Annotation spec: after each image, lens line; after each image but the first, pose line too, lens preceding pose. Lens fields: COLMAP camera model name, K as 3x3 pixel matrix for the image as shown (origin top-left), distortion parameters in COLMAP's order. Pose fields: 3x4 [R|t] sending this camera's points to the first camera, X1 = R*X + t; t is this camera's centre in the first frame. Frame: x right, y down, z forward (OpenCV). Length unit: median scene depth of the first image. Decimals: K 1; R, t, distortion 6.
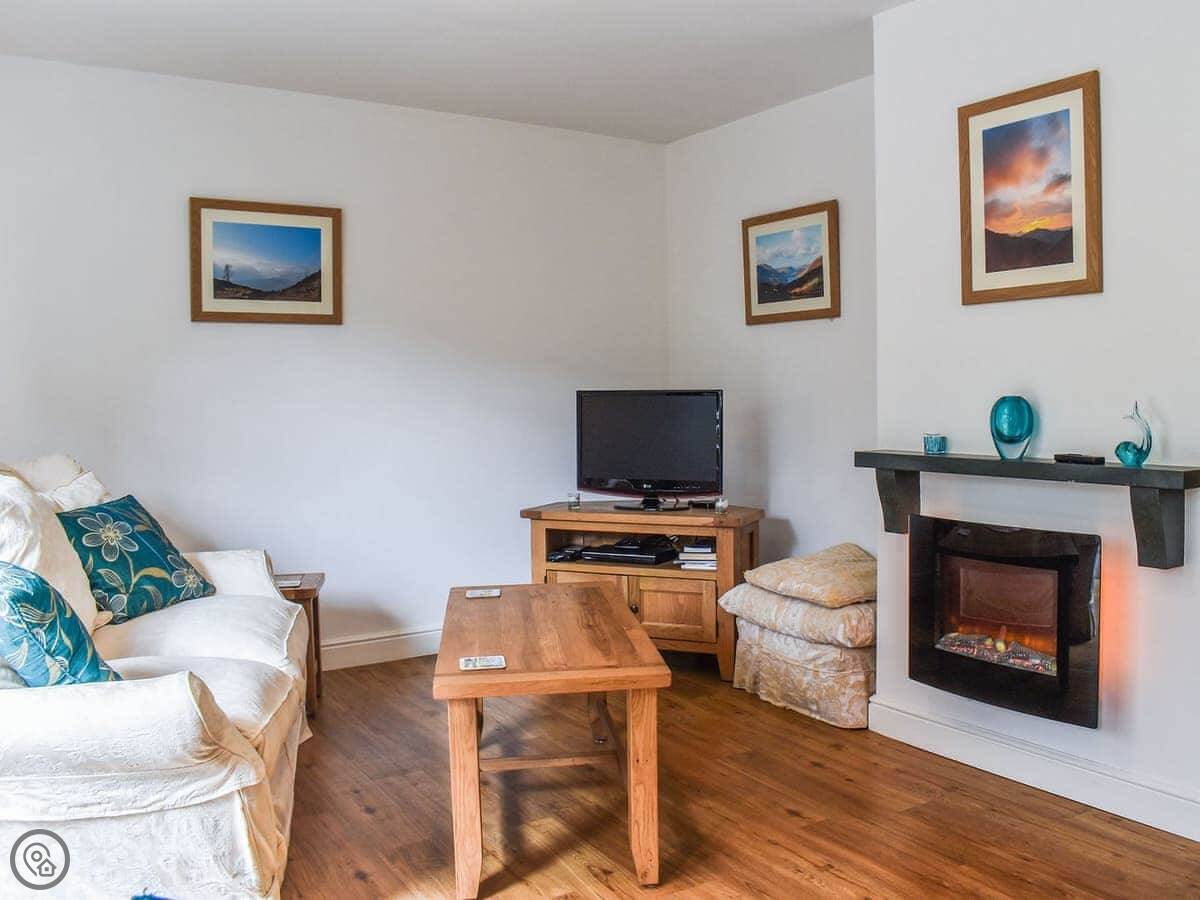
lens RADIAL K [[1066.4, 0, 600.0], [0, 1066.4, 450.0], [0, 0, 1]] dist [-0.076179, 0.022366]
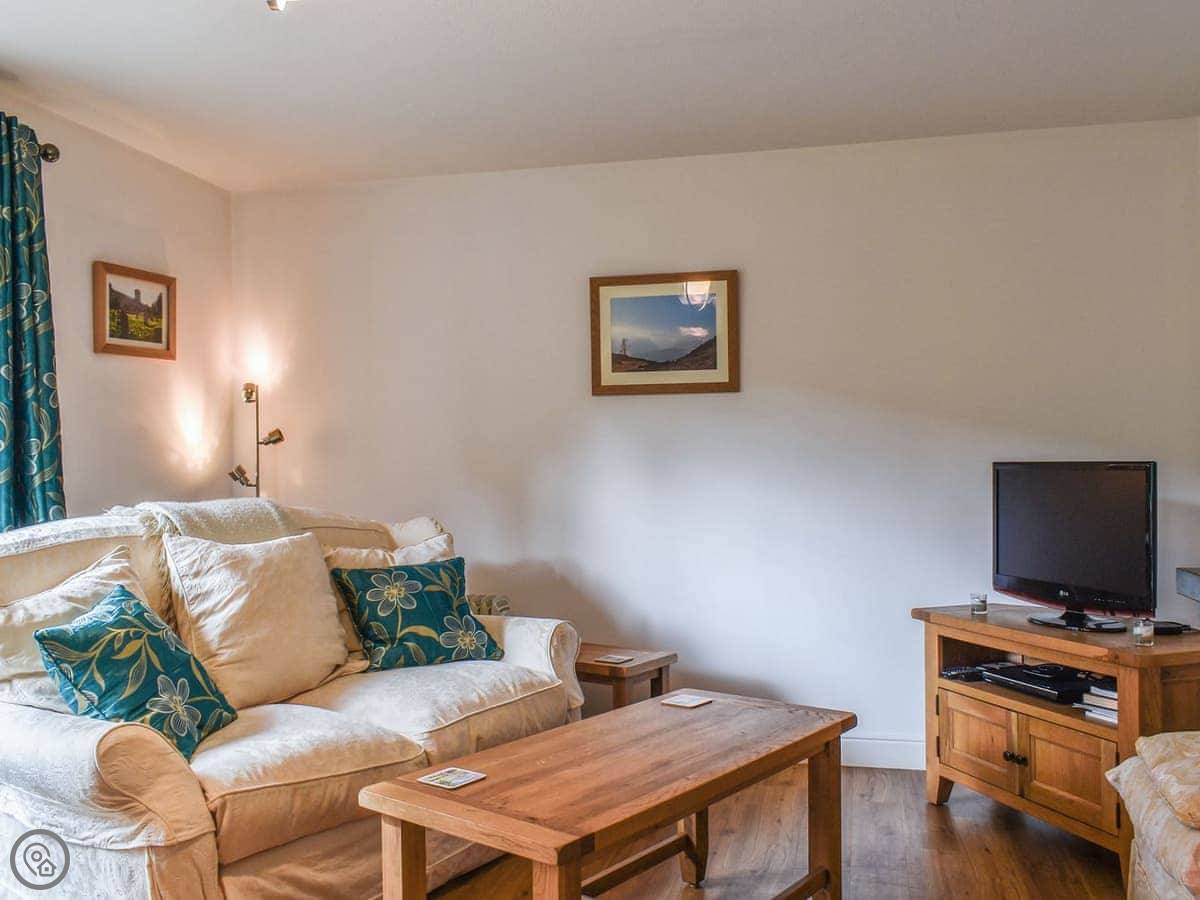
lens RADIAL K [[1040.9, 0, 600.0], [0, 1040.9, 450.0], [0, 0, 1]] dist [0.005121, 0.008874]
pose [[0.696582, -0.004921, -0.717460, 0.361197], [-0.039639, 0.998185, -0.045333, -0.021058], [0.716381, 0.060018, 0.695123, 0.288772]]
